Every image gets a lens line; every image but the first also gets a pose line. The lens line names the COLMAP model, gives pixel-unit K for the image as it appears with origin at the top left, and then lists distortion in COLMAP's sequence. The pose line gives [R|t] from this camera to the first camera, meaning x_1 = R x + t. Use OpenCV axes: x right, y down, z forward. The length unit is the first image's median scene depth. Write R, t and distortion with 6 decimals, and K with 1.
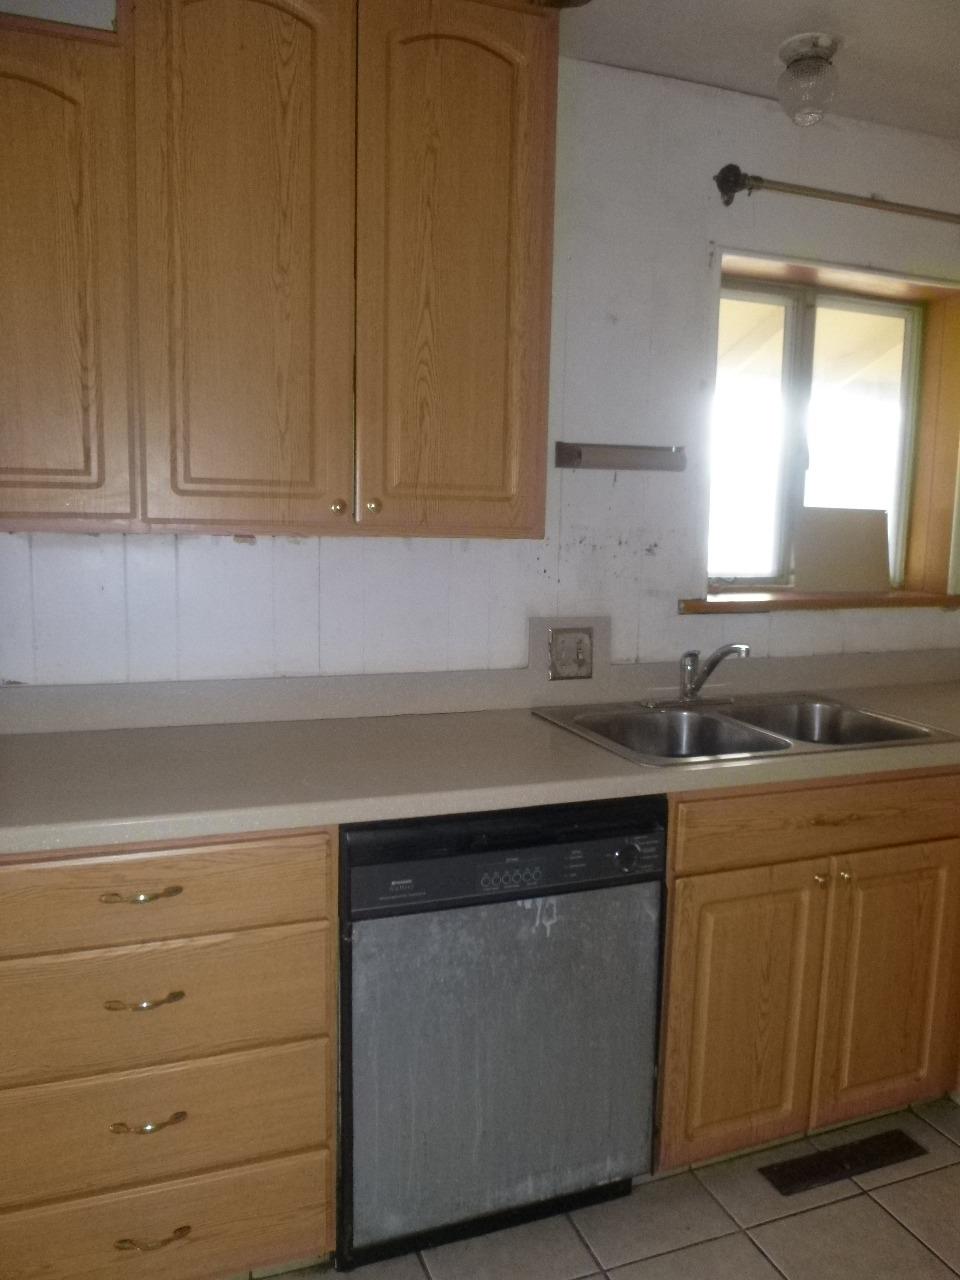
lens RADIAL K [[919.0, 0, 475.7], [0, 919.0, 645.8], [0, 0, 1]] dist [-0.042450, 0.004600]
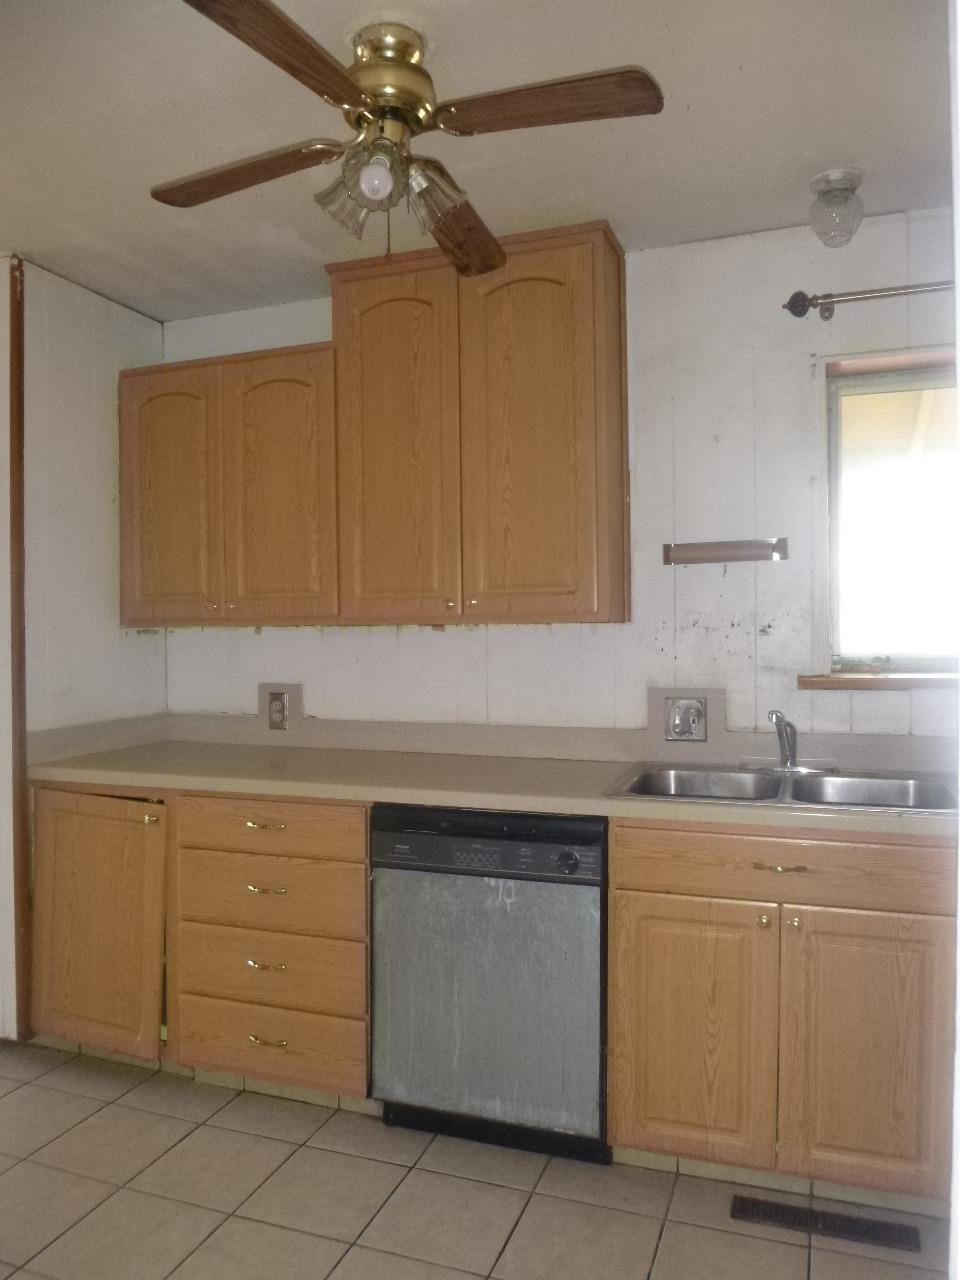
lens RADIAL K [[922.3, 0, 497.5], [0, 922.3, 643.7], [0, 0, 1]] dist [-0.036181, 0.002465]
pose [[0.768756, -0.013540, -0.639399, 0.893715], [-0.061396, 0.993596, -0.094857, 0.052048], [0.636589, 0.112178, 0.763001, -0.088736]]
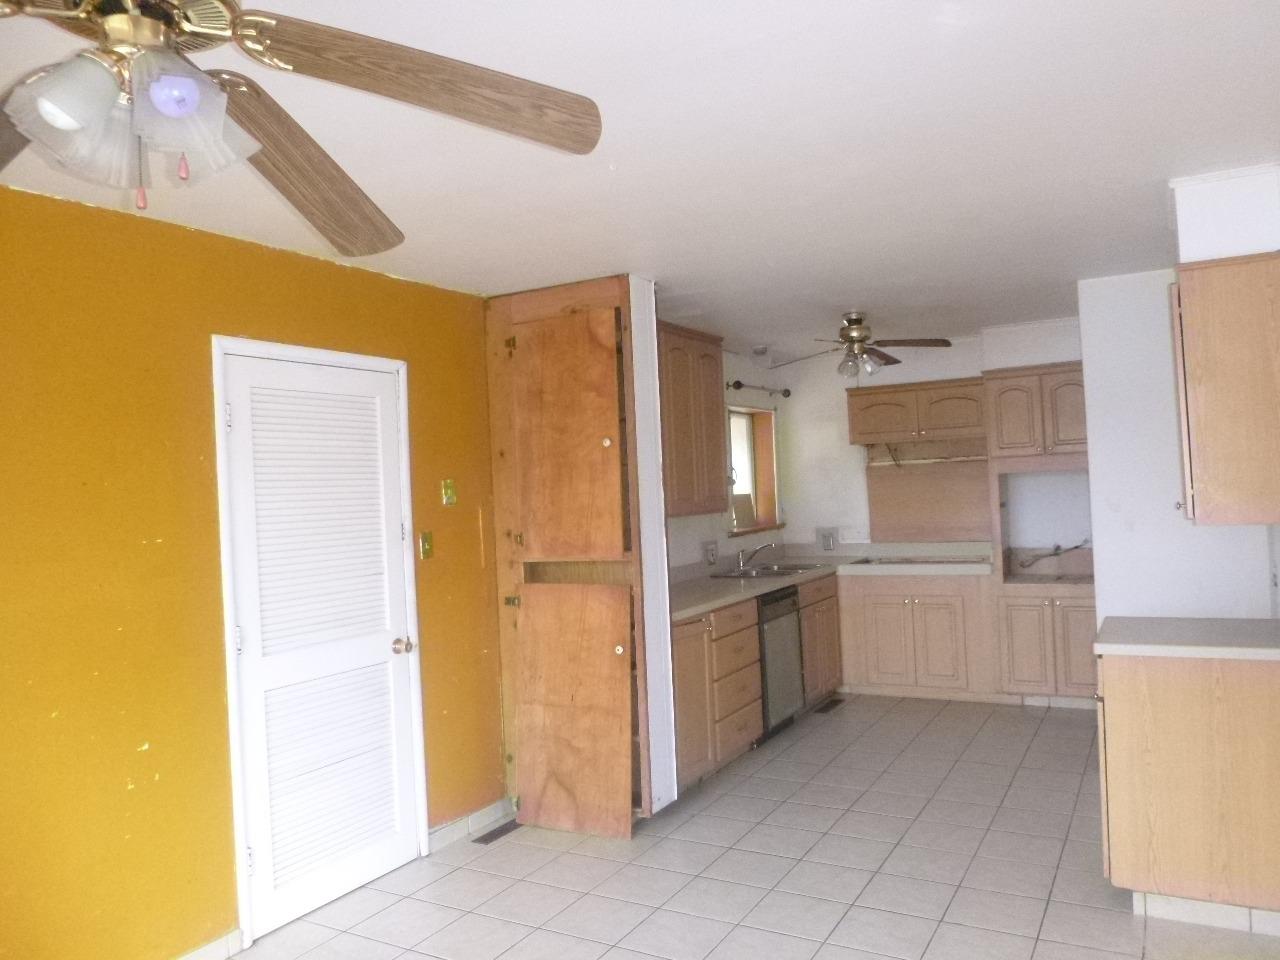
lens RADIAL K [[919.0, 0, 638.3], [0, 919.0, 496.3], [0, 0, 1]] dist [-0.042450, 0.004600]
pose [[0.759311, -0.051647, 0.648675, -2.290866], [0.138785, 0.986763, -0.083890, 0.046032], [-0.635756, 0.153725, 0.756428, -1.165062]]
